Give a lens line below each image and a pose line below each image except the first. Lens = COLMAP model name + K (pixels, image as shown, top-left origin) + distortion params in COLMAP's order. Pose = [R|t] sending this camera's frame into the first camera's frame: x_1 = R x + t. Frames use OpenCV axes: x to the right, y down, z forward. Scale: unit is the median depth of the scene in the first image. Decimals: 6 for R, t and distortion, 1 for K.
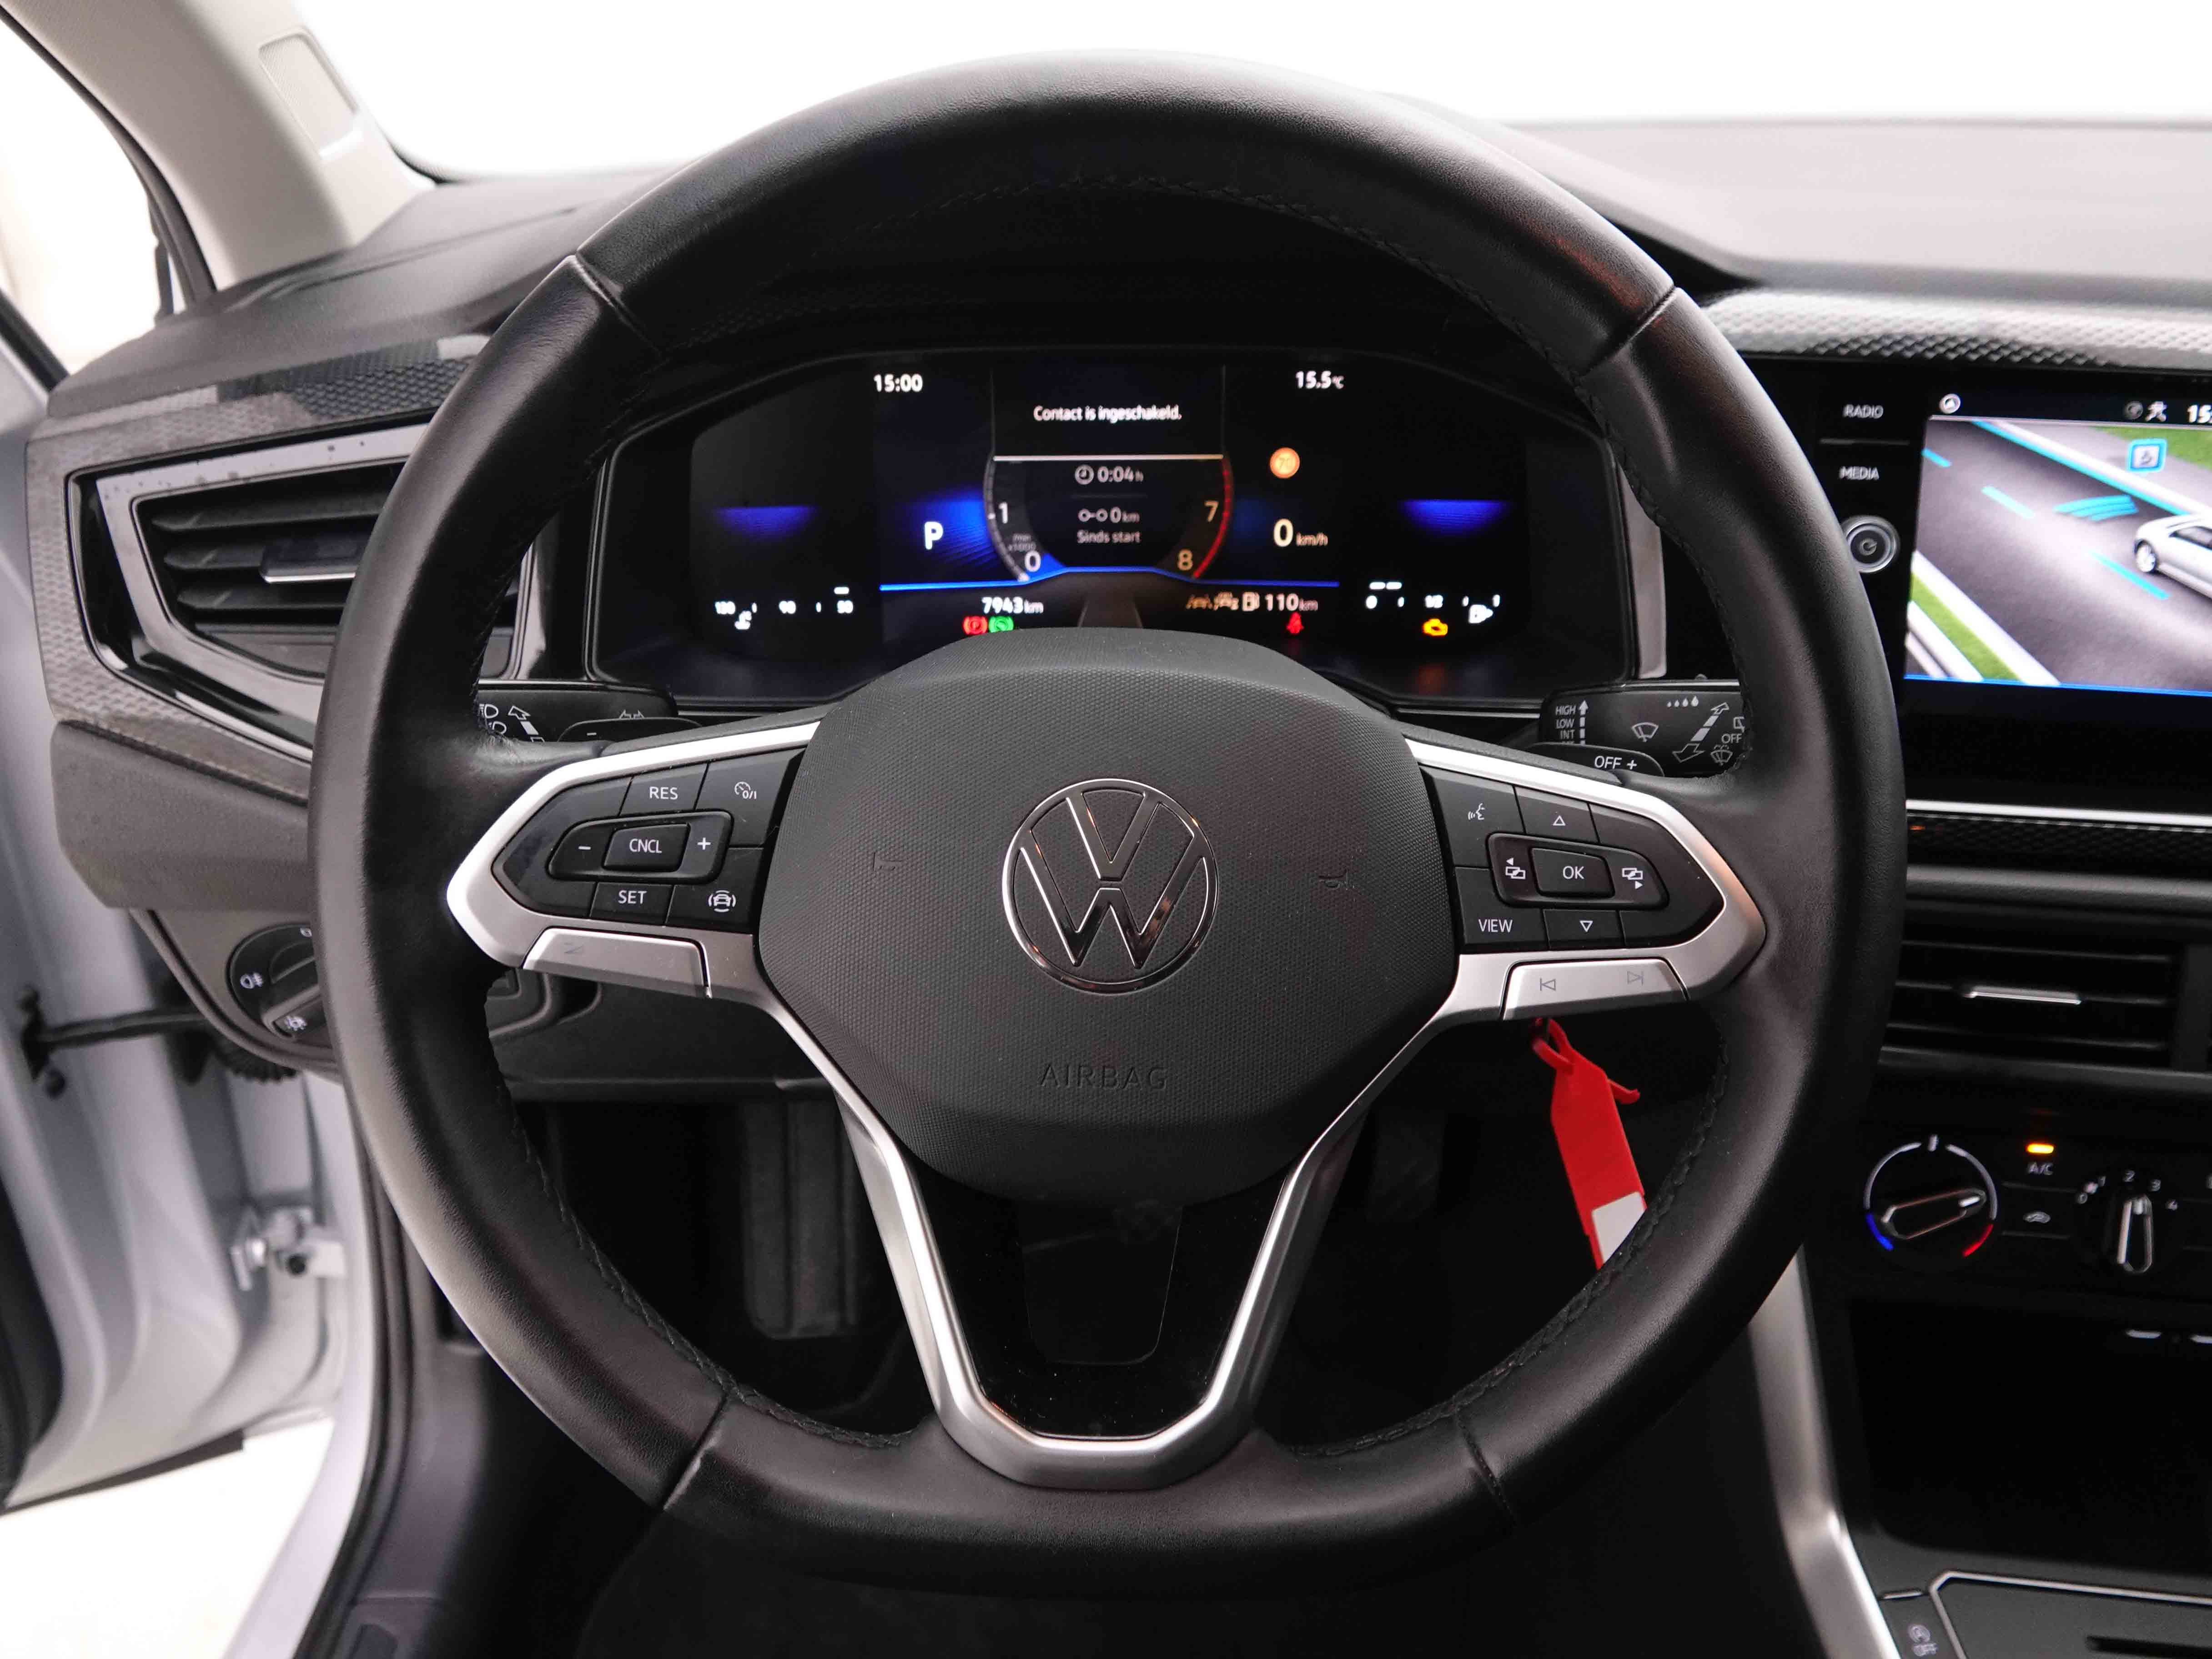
lens RADIAL K [[1729.9, 0, 1106.0], [0, 1729.9, 829.5], [0, 0, 1]] dist [-0.003048, -0.000635]
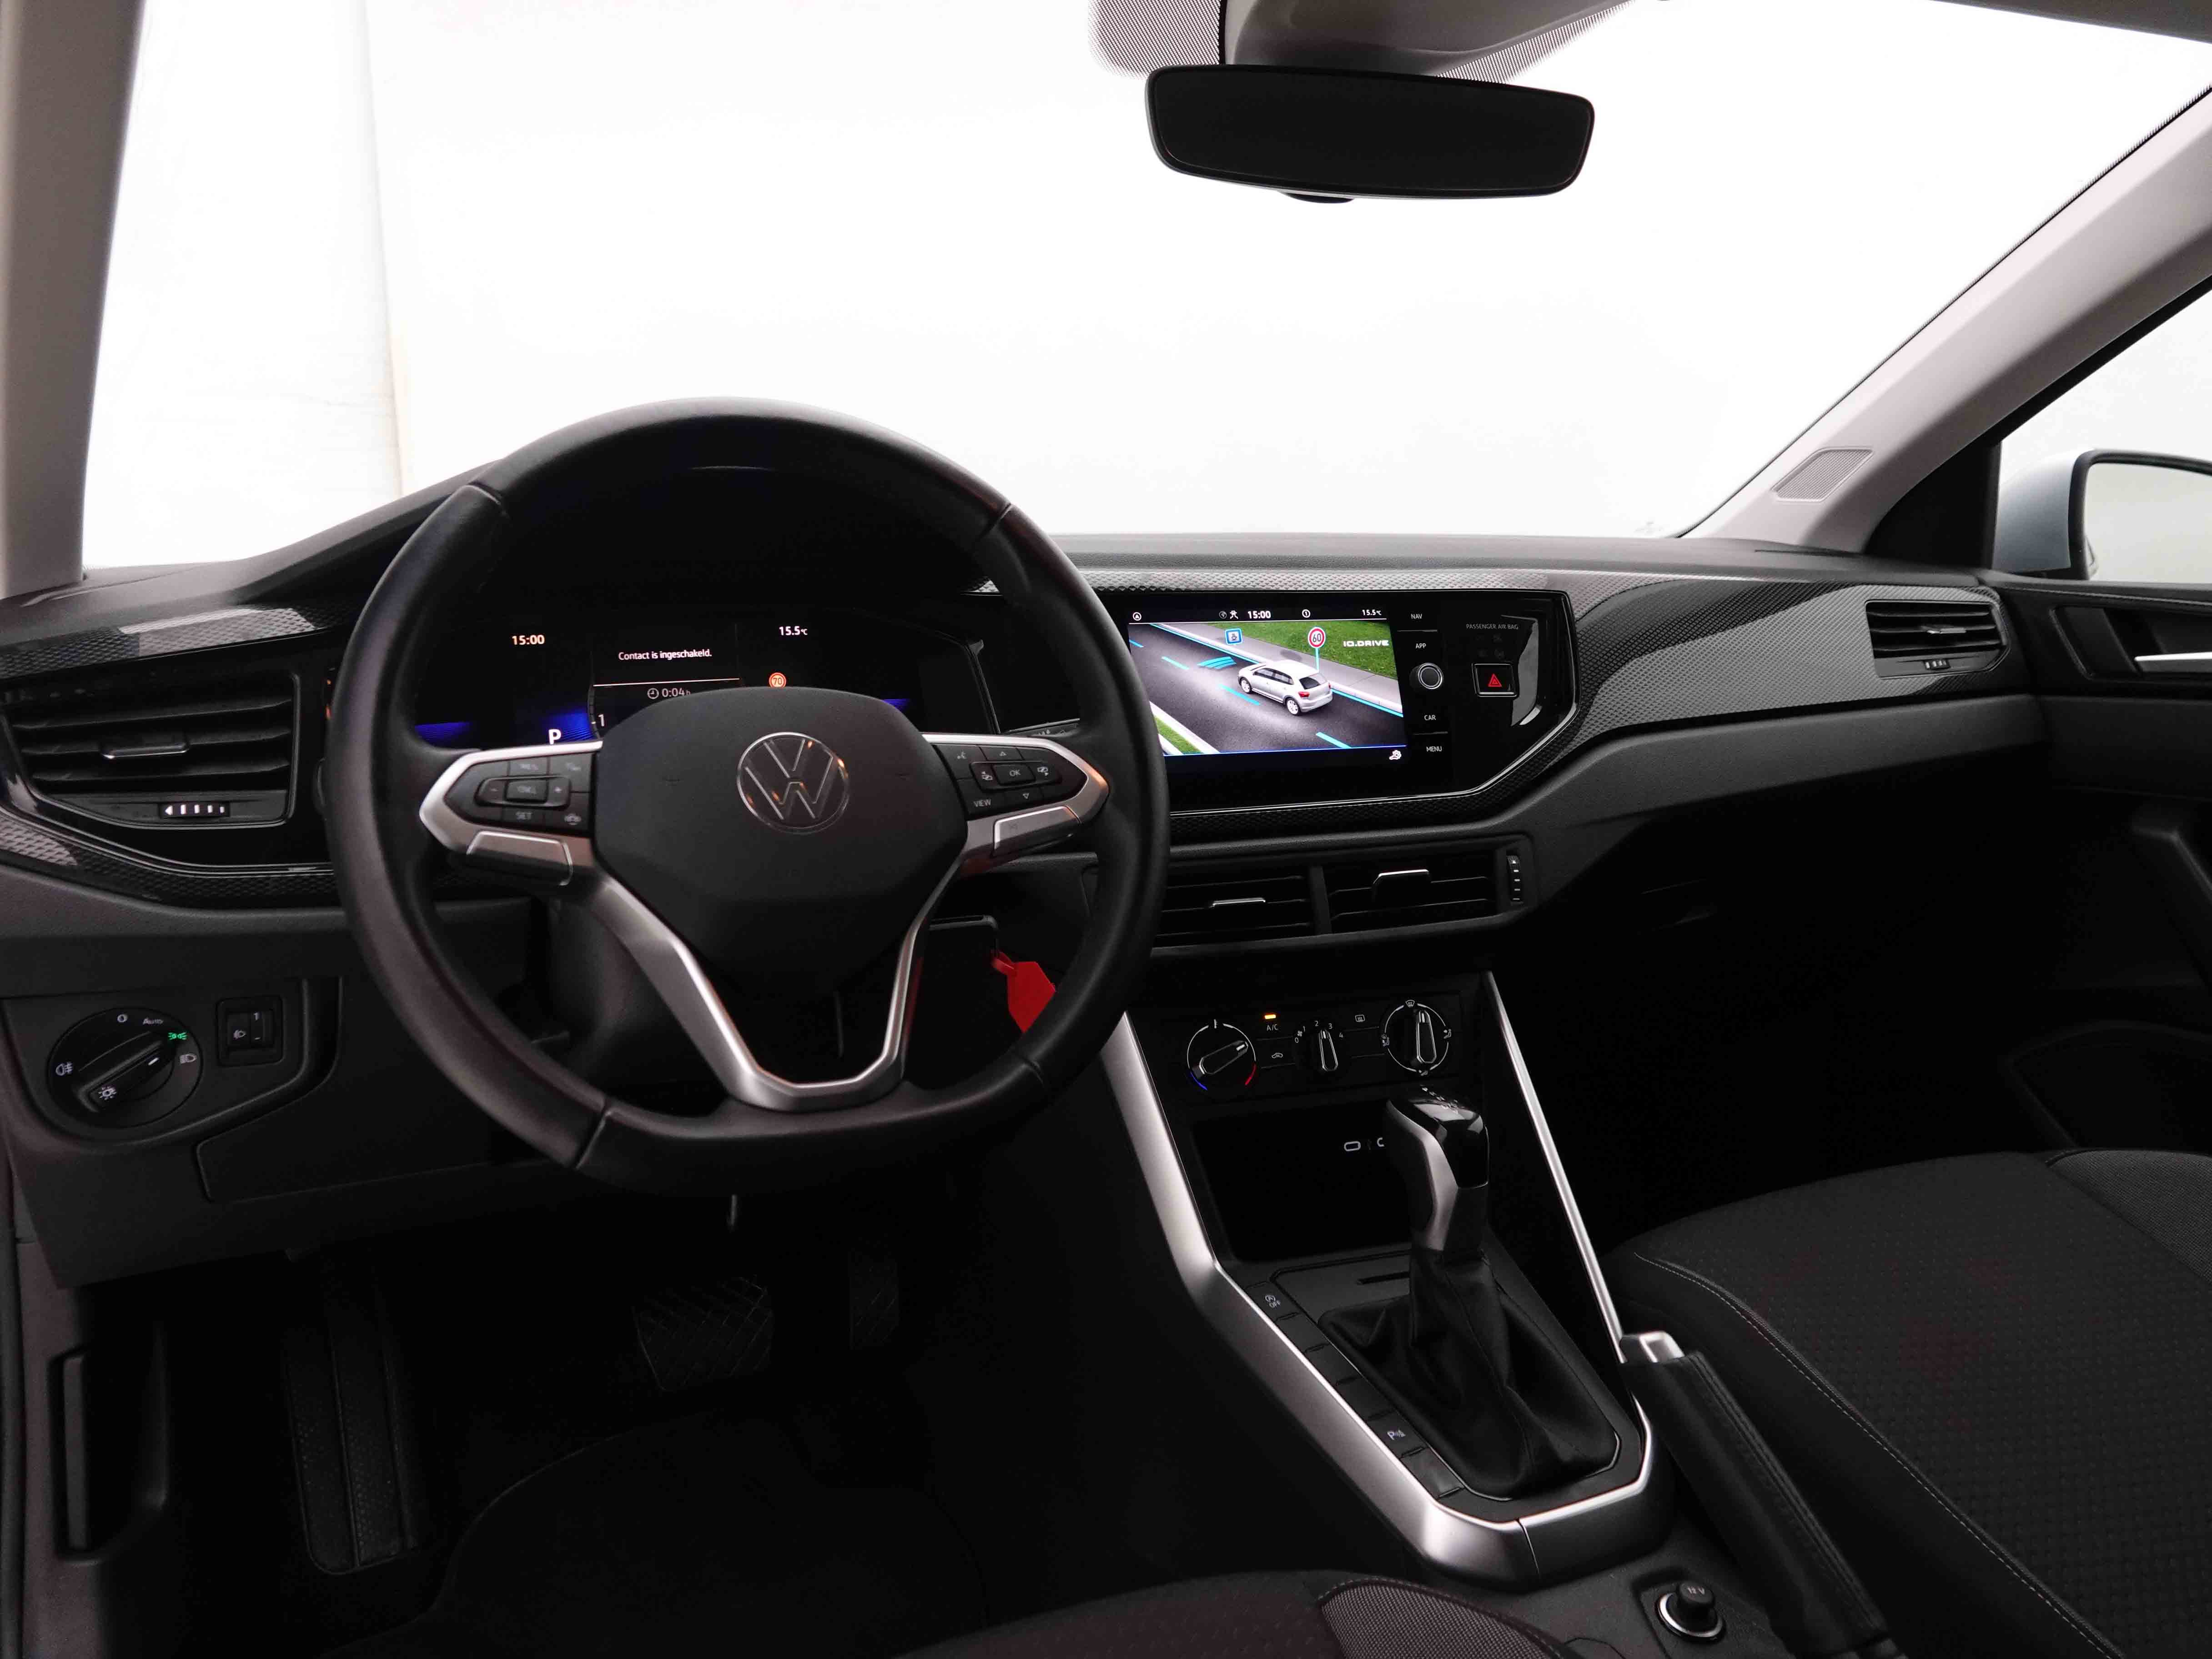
lens RADIAL K [[1729.9, 0, 1106.0], [0, 1729.9, 829.5], [0, 0, 1]] dist [-0.003048, -0.000635]
pose [[0.905901, -0.072440, 0.417249, -0.350964], [0.197389, 0.943918, -0.264681, 0.472577], [-0.374675, 0.322135, 0.869395, -0.559911]]
